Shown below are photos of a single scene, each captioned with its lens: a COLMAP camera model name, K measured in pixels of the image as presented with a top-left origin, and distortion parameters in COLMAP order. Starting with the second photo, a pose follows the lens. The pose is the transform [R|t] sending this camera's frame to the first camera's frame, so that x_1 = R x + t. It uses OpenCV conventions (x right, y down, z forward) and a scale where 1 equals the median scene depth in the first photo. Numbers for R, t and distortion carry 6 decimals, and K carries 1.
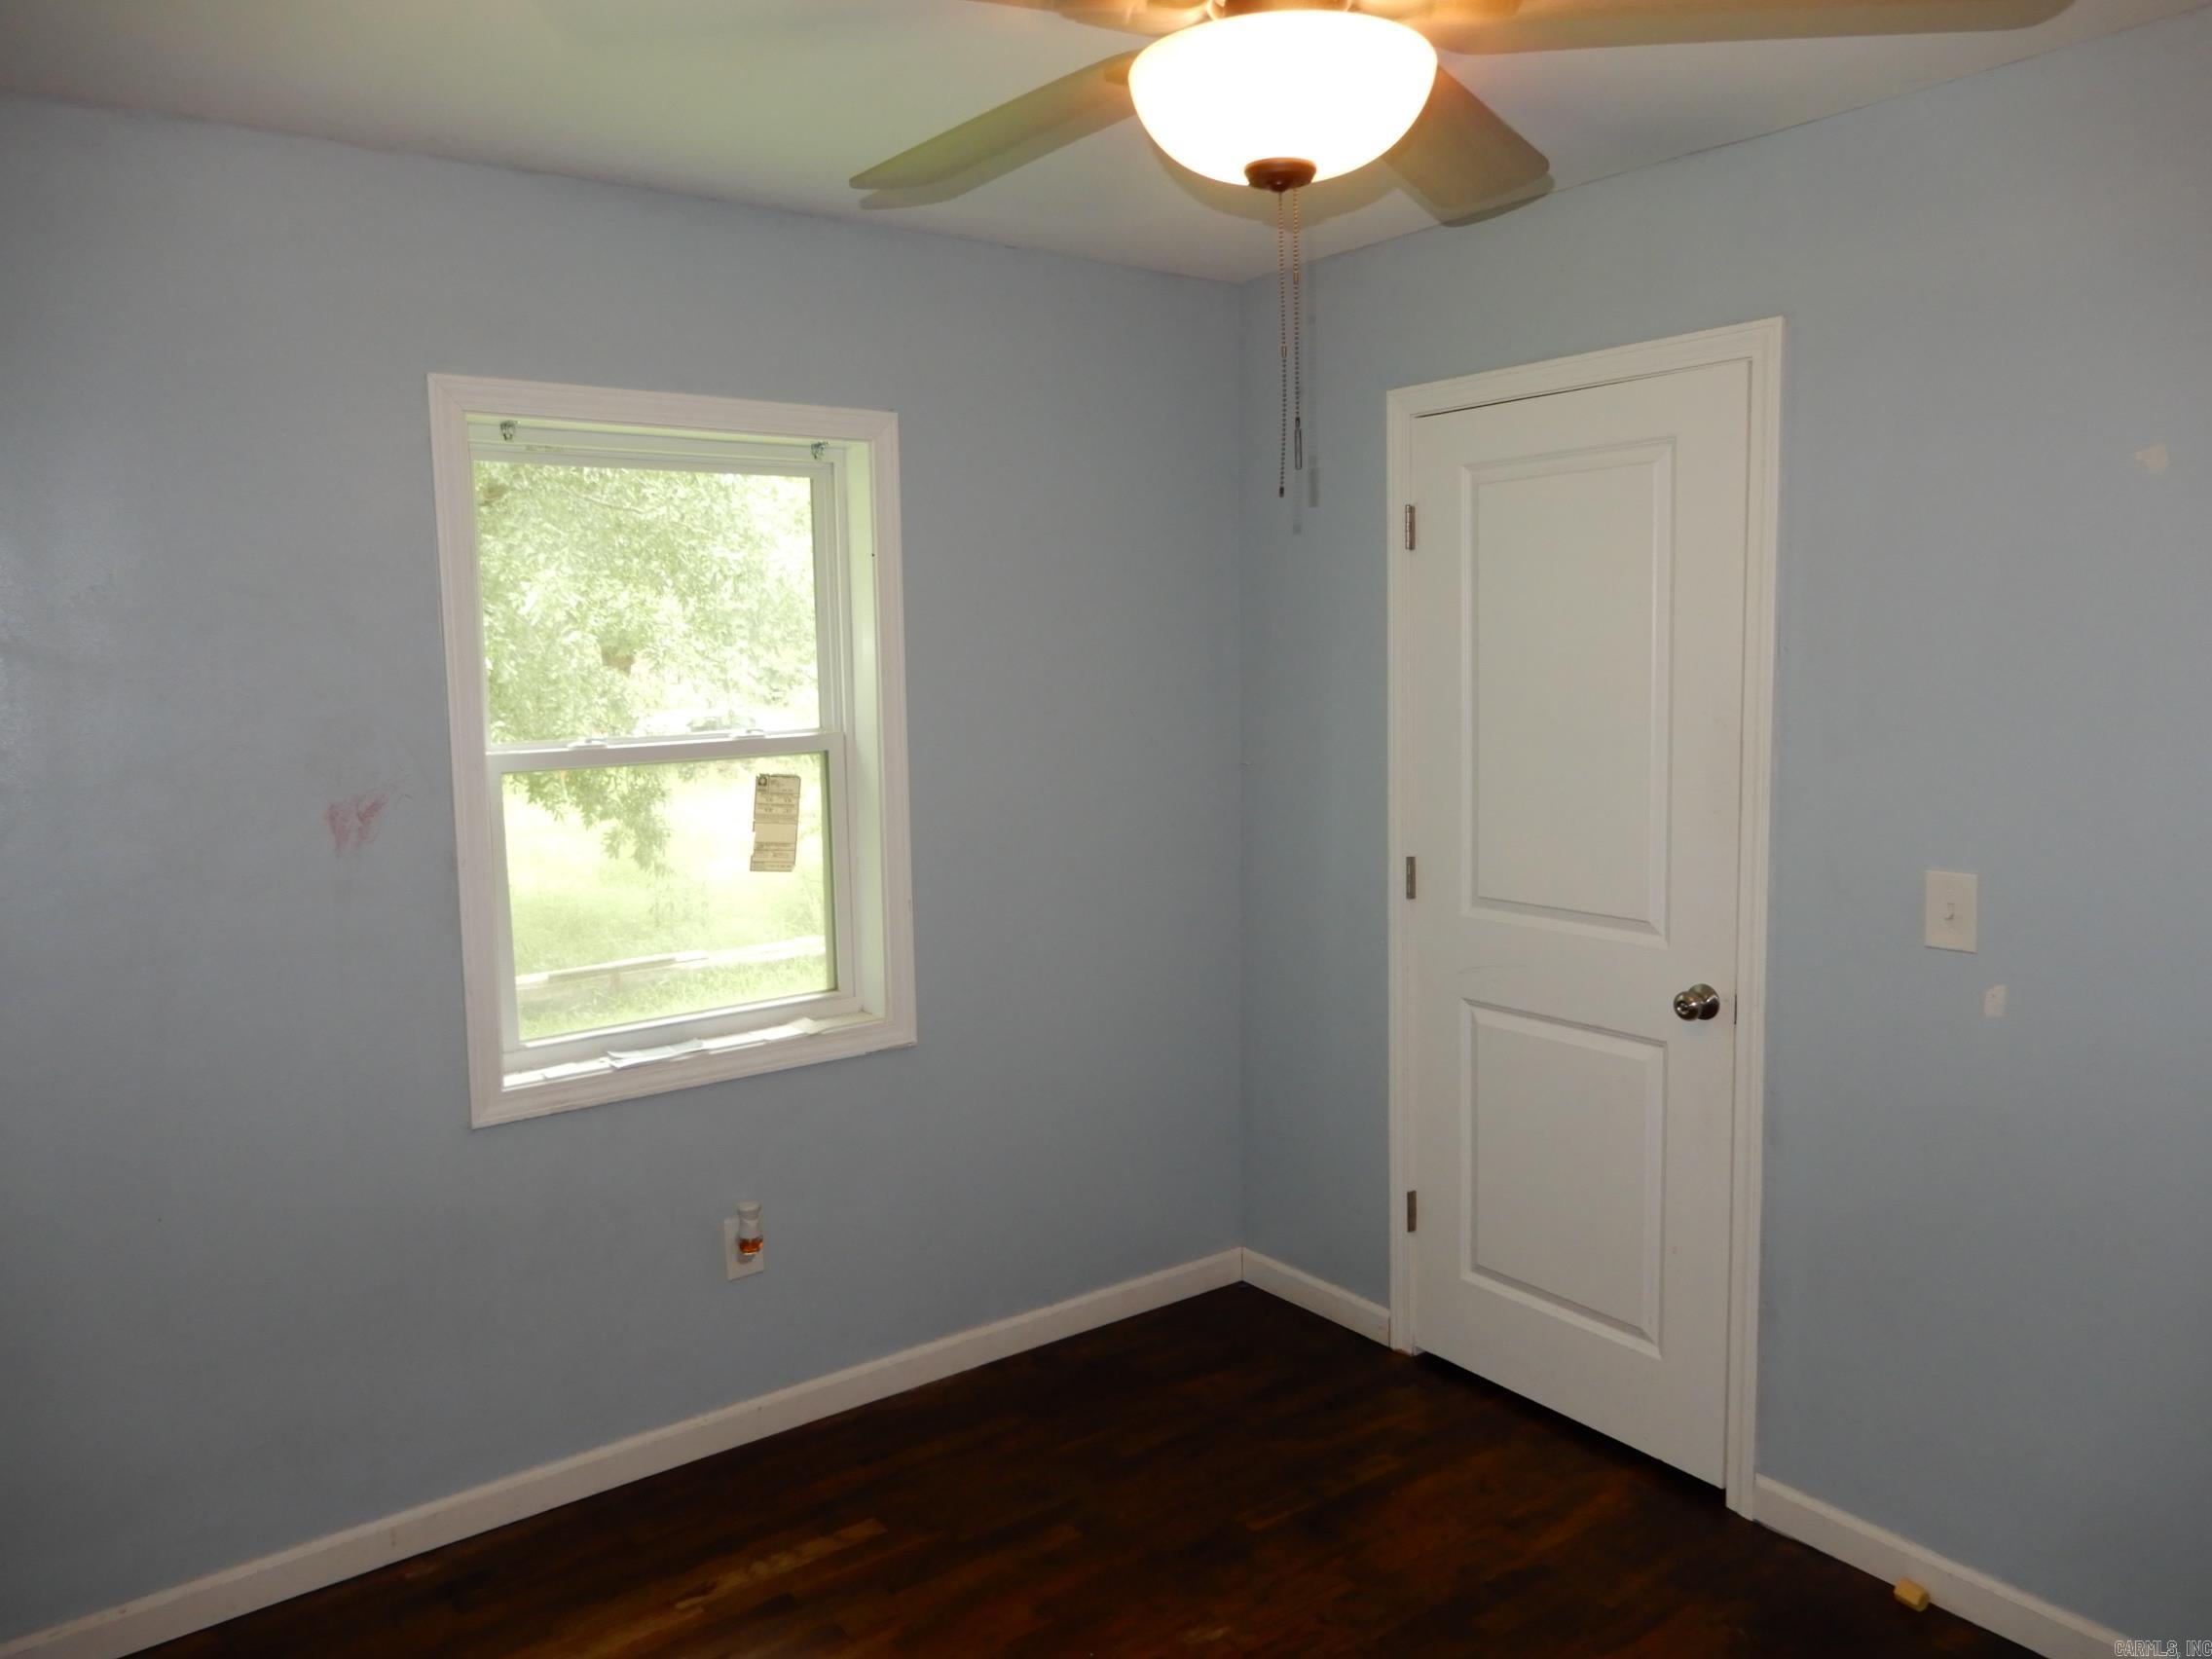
lens RADIAL K [[1582.4, 0, 1104.4], [0, 1582.4, 843.5], [0, 0, 1]] dist [0.009393, -0.005125]
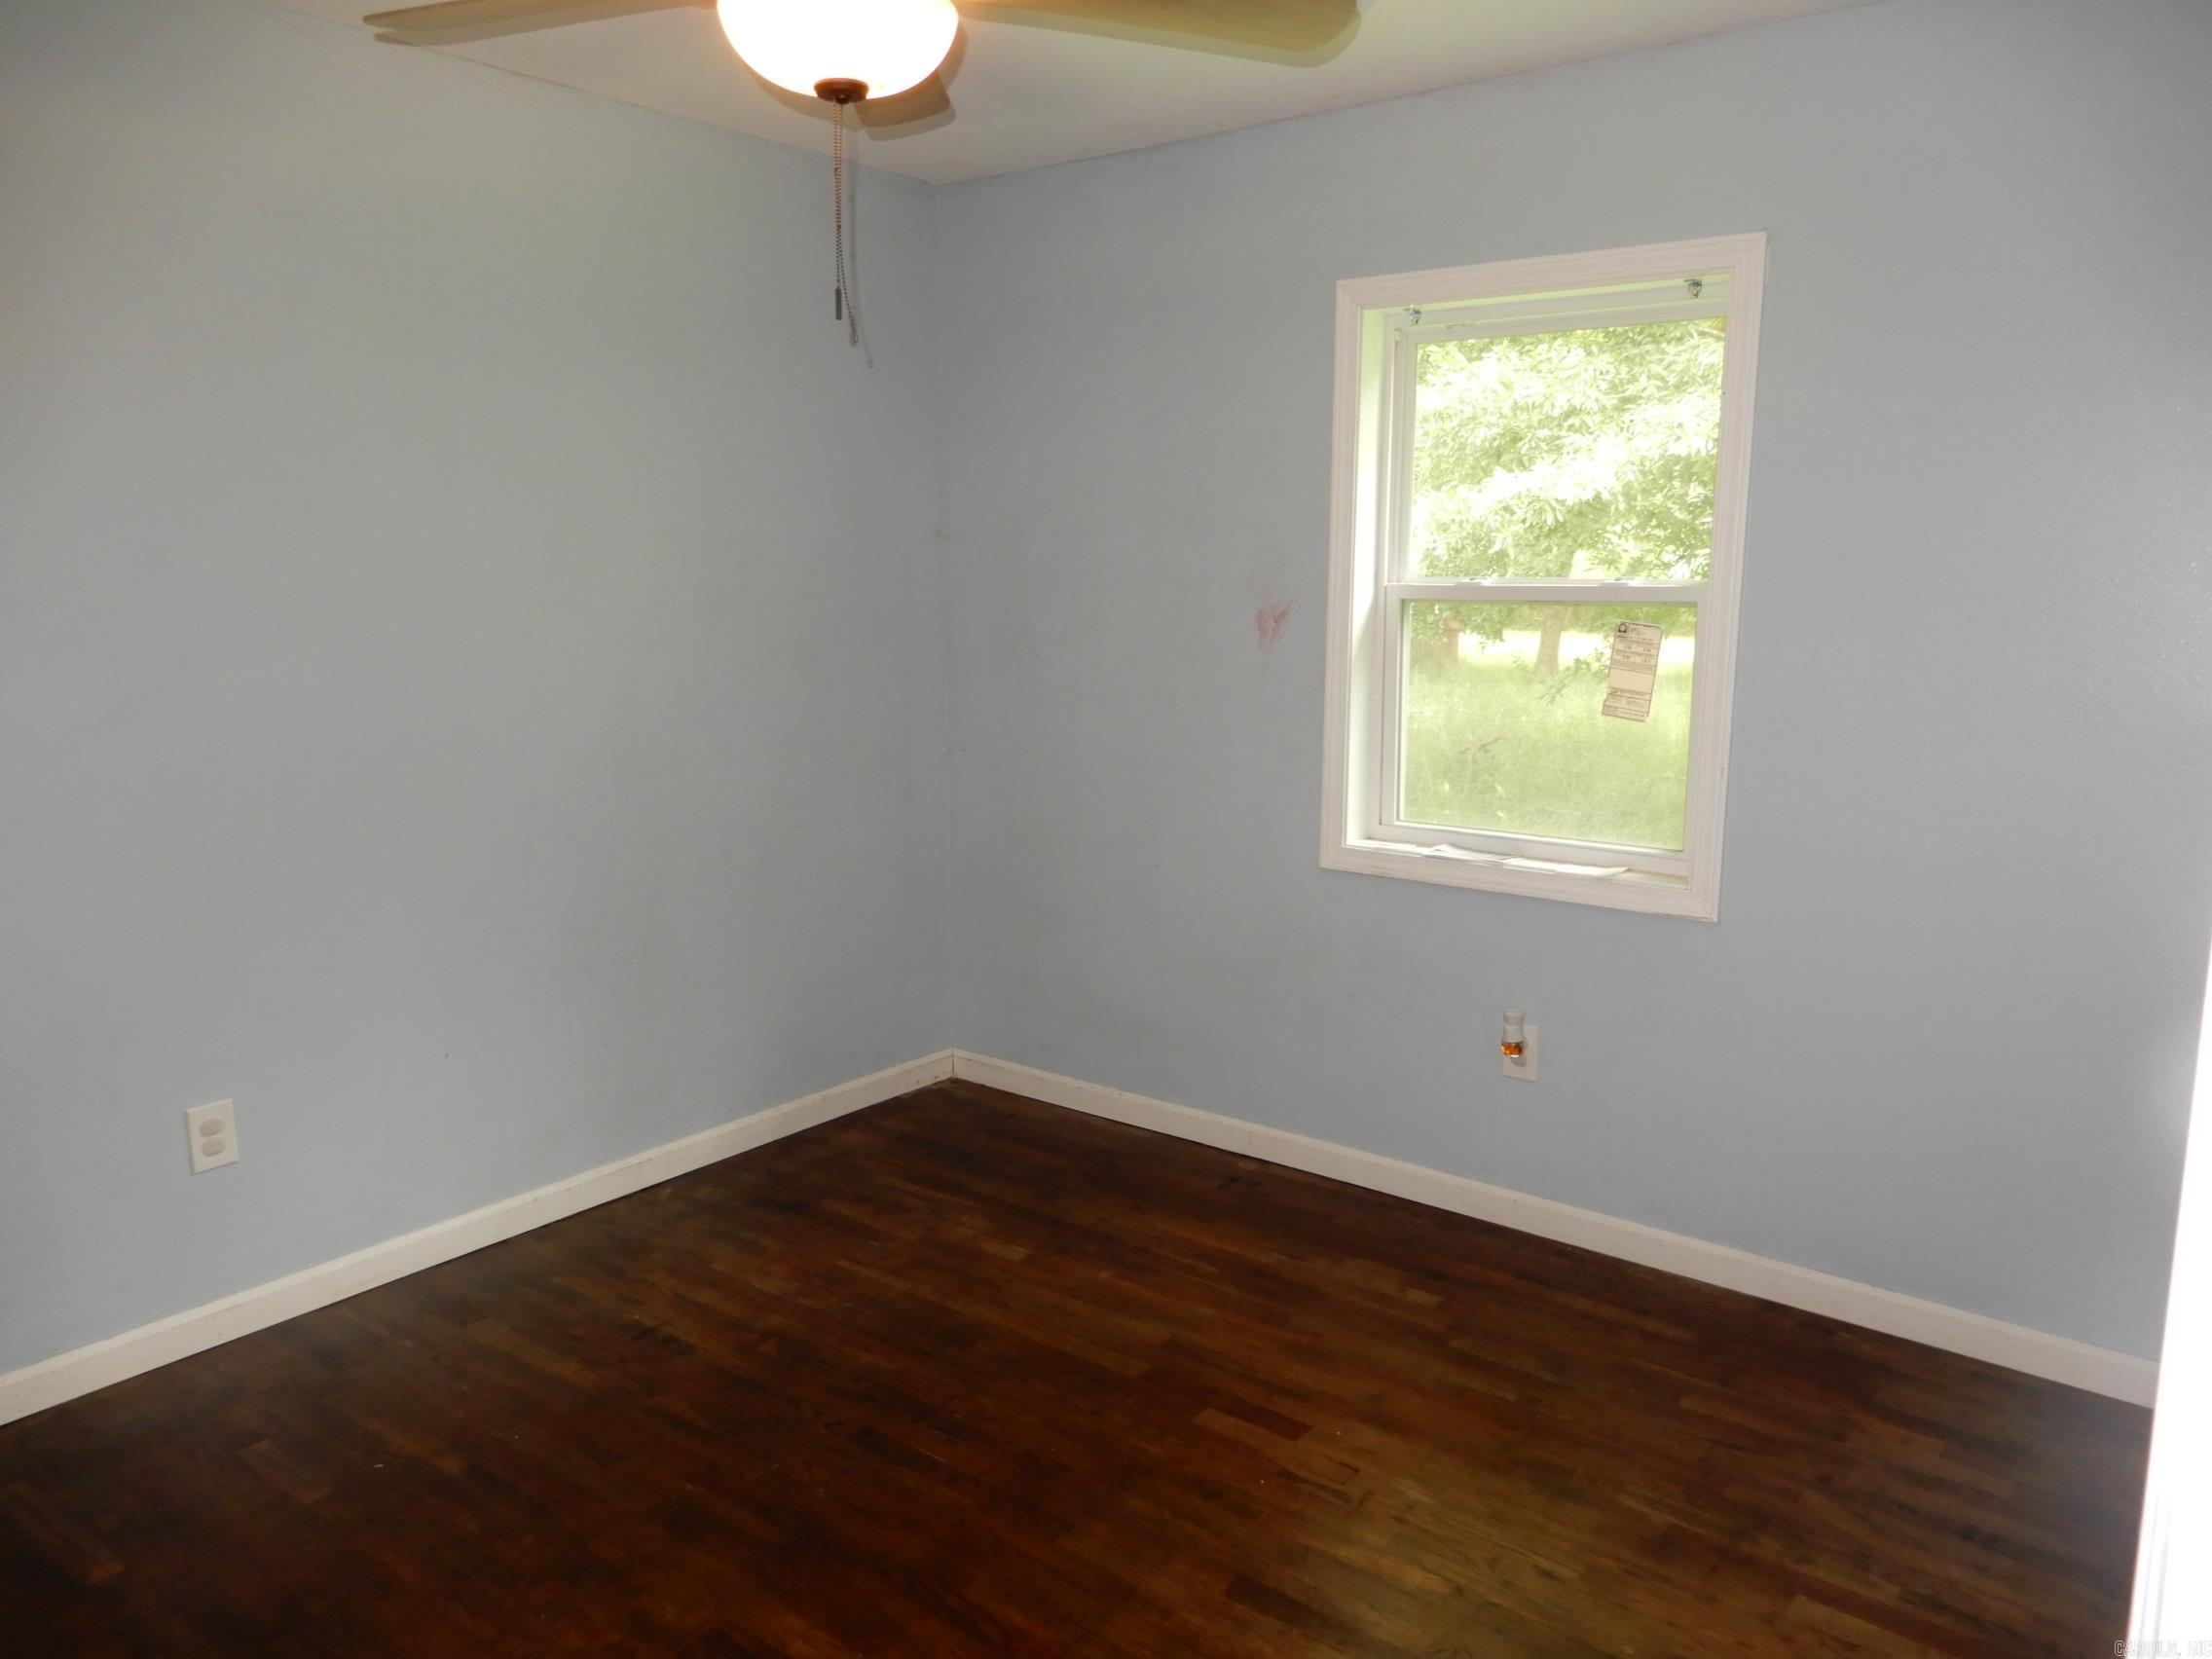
lens RADIAL K [[1582.4, 0, 1111.0], [0, 1582.4, 845.1], [0, 0, 1]] dist [0.009393, -0.005125]
pose [[0.269108, 0.192286, -0.943720, 0.740376], [-0.132606, 0.977932, 0.161444, -0.025405], [0.953937, 0.081697, 0.288668, 0.426055]]
